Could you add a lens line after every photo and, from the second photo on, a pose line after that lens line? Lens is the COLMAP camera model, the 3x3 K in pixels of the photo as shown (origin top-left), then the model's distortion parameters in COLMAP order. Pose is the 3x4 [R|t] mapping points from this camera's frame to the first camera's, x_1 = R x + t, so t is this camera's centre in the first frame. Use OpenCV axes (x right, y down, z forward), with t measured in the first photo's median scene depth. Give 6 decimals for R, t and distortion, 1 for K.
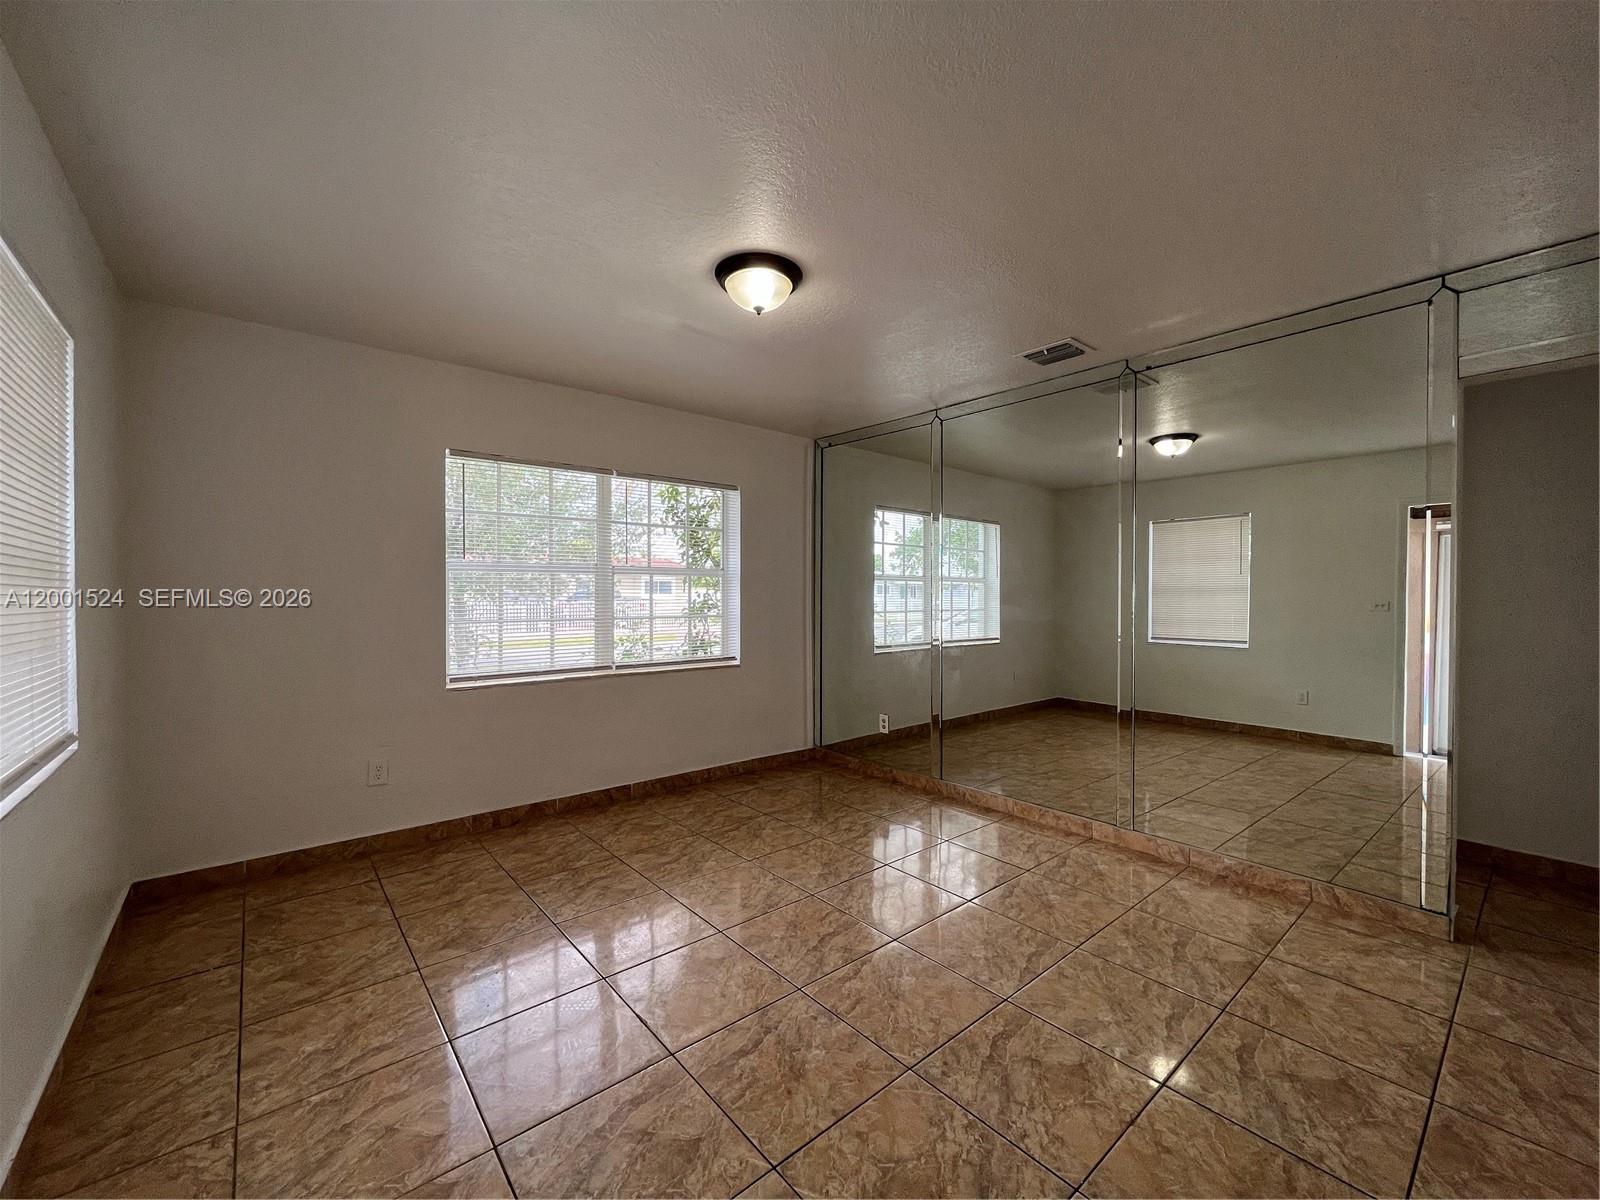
lens RADIAL K [[643.5, 0, 796.6], [0, 643.5, 601.3], [0, 0, 1]] dist [-0.009905, 0.000501]
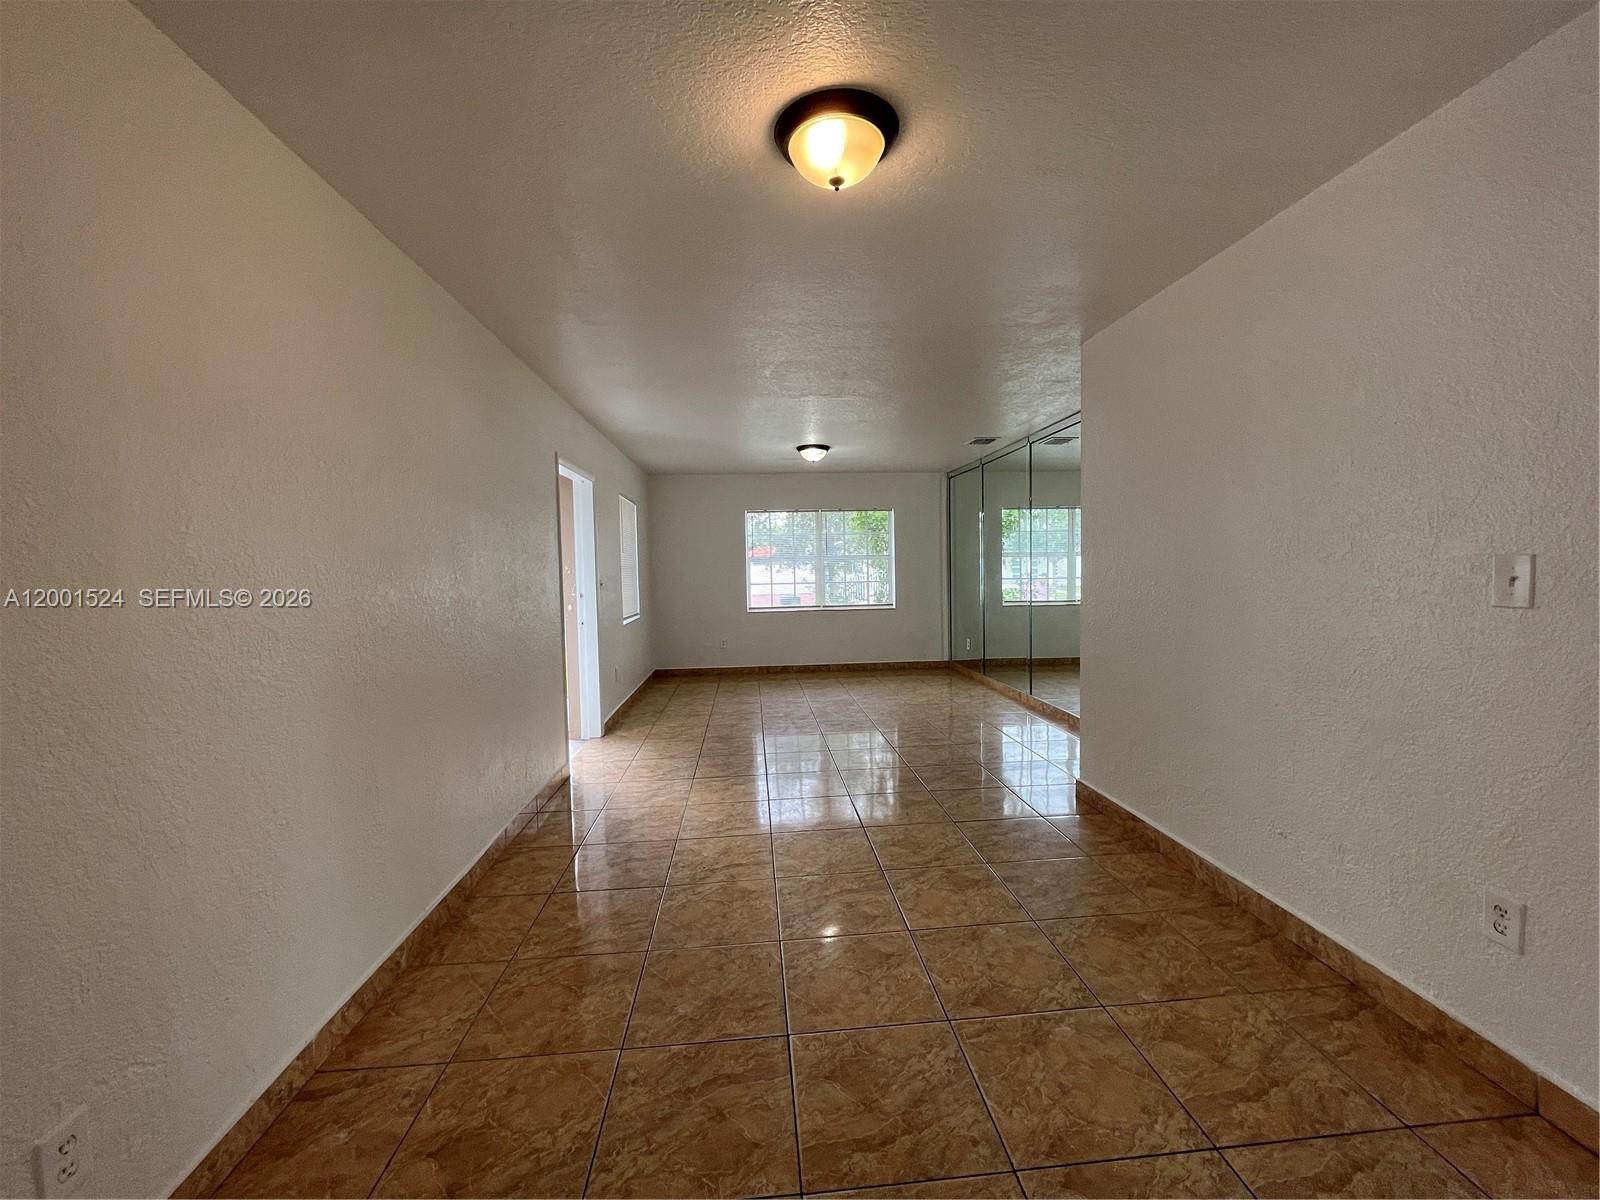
lens RADIAL K [[643.5, 0, 799.4], [0, 643.5, 606.2], [0, 0, 1]] dist [-0.009905, 0.000501]
pose [[0.812452, 0.021401, -0.582635, 0.663167], [0.014608, 0.998265, 0.057038, -0.012297], [0.582844, -0.054852, 0.810730, -0.545586]]
